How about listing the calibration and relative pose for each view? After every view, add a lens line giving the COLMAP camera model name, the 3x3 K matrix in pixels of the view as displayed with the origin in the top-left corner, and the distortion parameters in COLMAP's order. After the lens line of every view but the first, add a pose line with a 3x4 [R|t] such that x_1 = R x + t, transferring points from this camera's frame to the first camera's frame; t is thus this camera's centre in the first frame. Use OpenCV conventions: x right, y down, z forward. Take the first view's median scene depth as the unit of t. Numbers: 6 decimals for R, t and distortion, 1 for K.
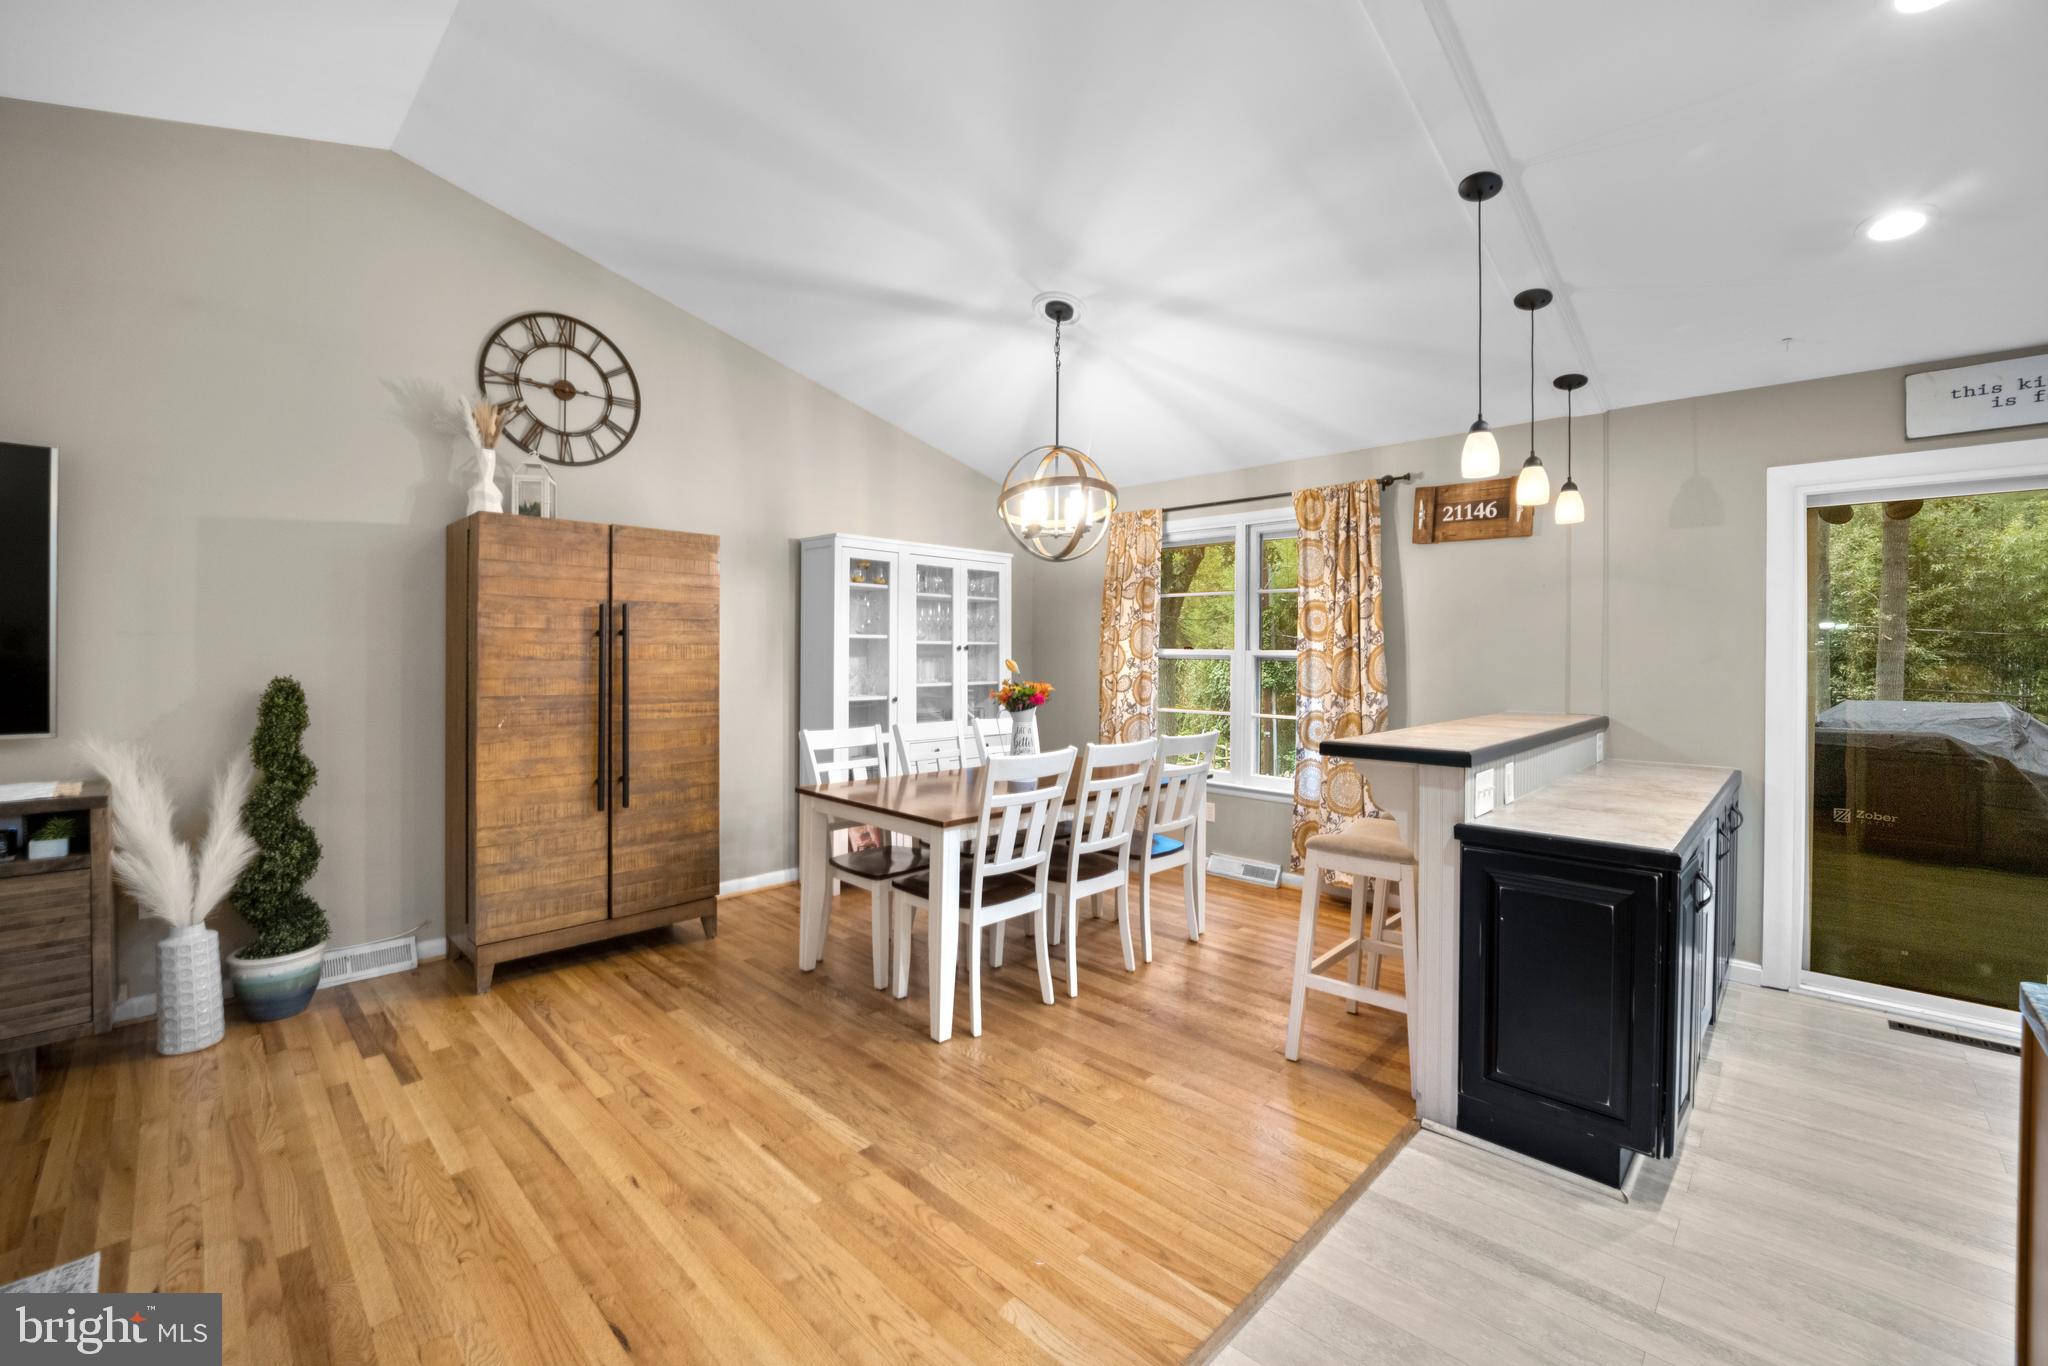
lens RADIAL K [[829.0, 0, 1020.6], [0, 829.0, 647.3], [0, 0, 1]] dist [-0.016831, -0.000103]
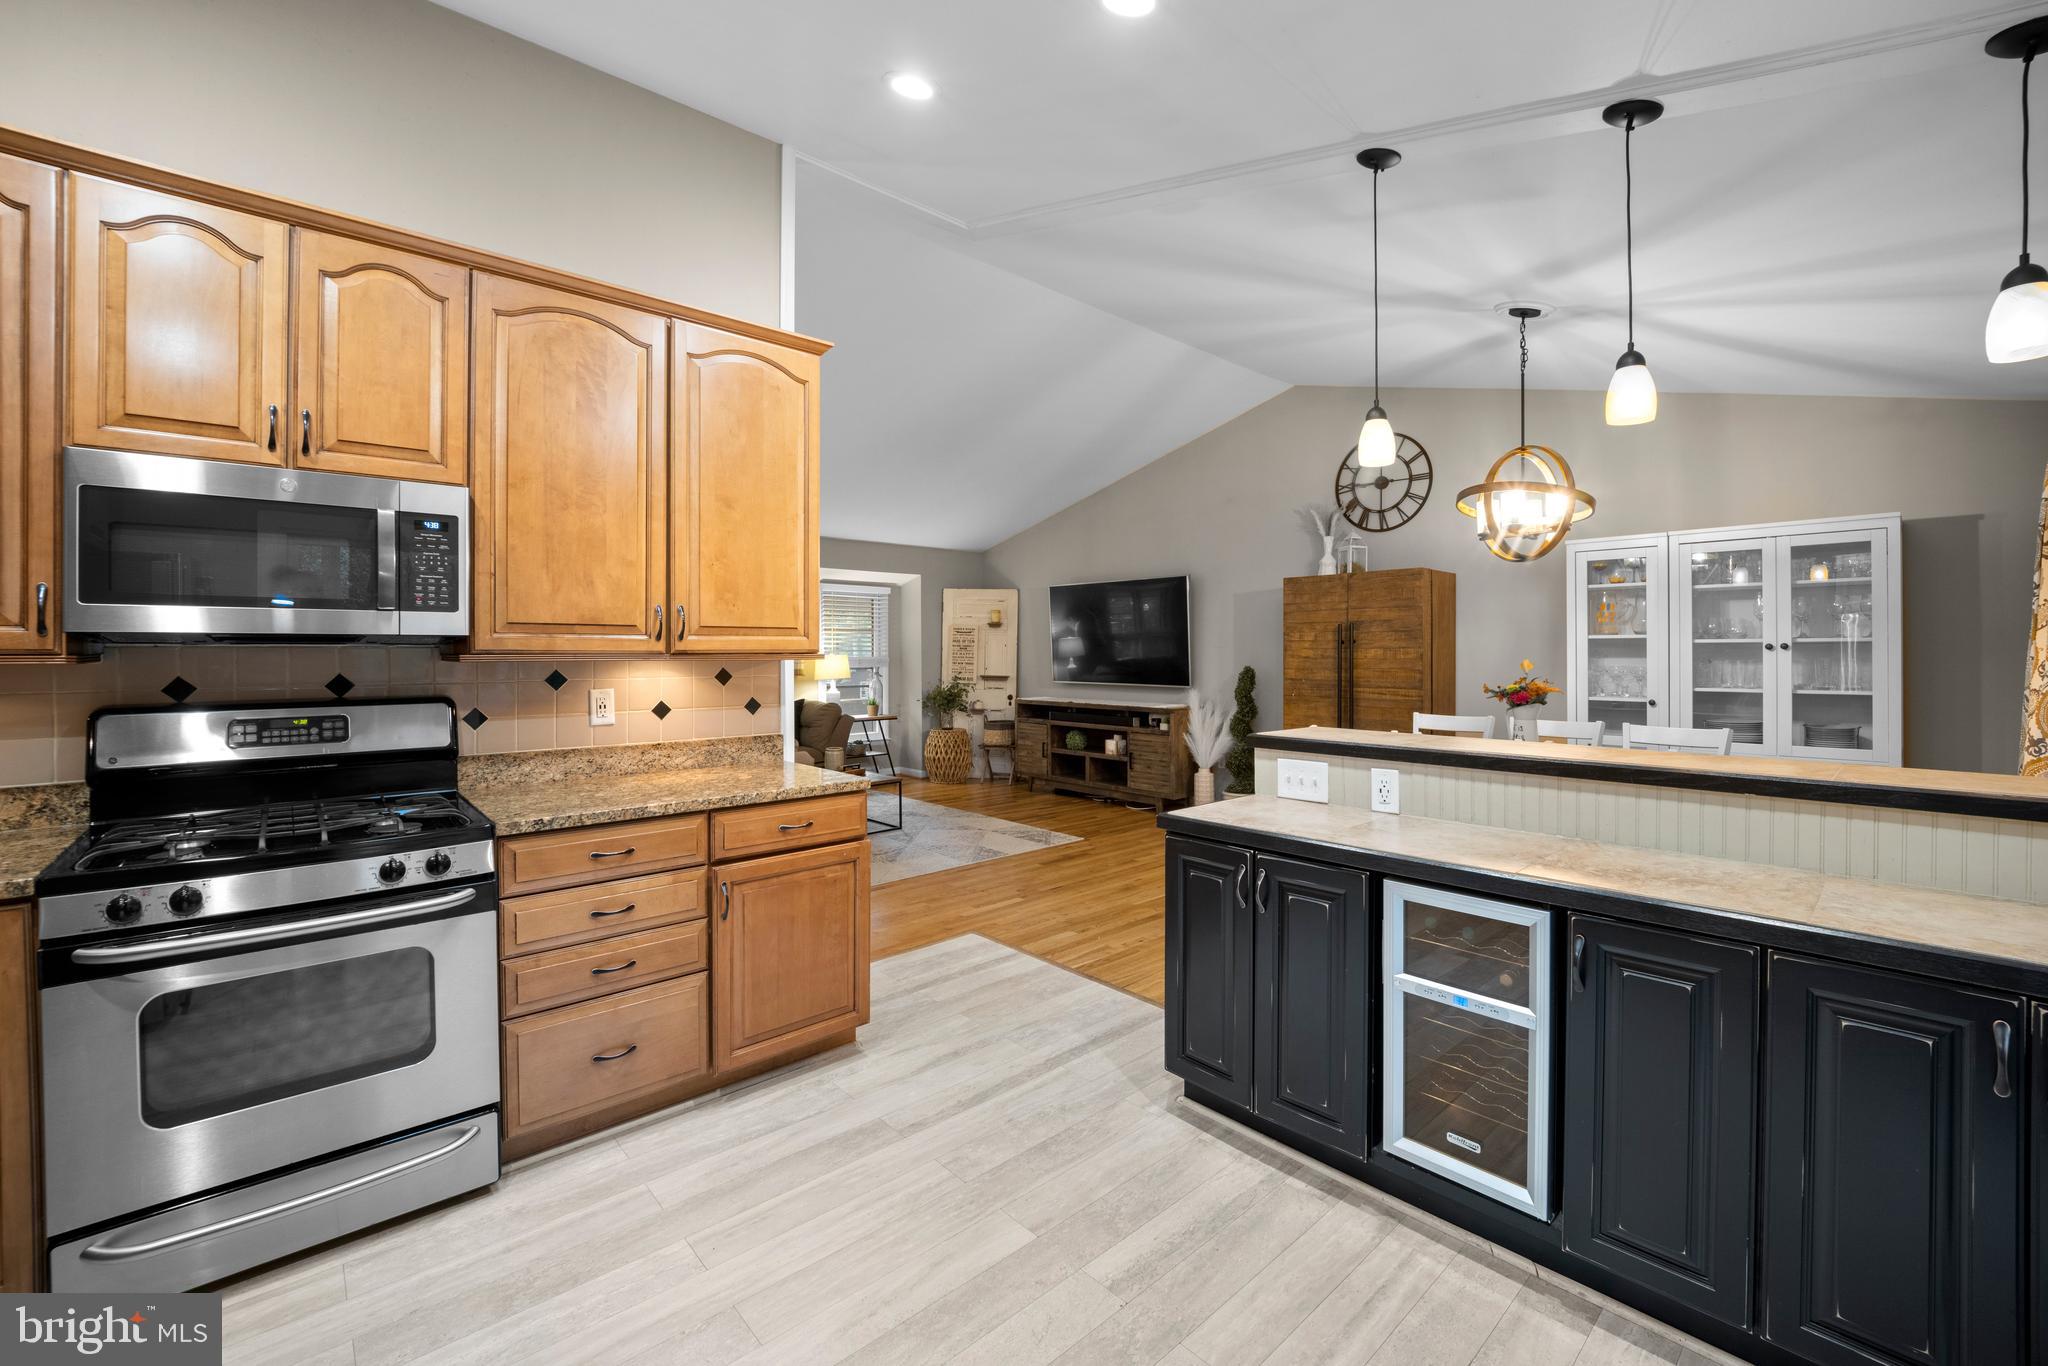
lens RADIAL K [[840.5, 0, 1029.2], [0, 840.5, 610.8], [0, 0, 1]] dist [-0.017113, 0.000085]
pose [[-0.051382, -0.055142, -0.997156, 1.070409], [0.005265, 0.998446, -0.055485, 0.009158], [0.998665, -0.008101, -0.051012, 0.443431]]
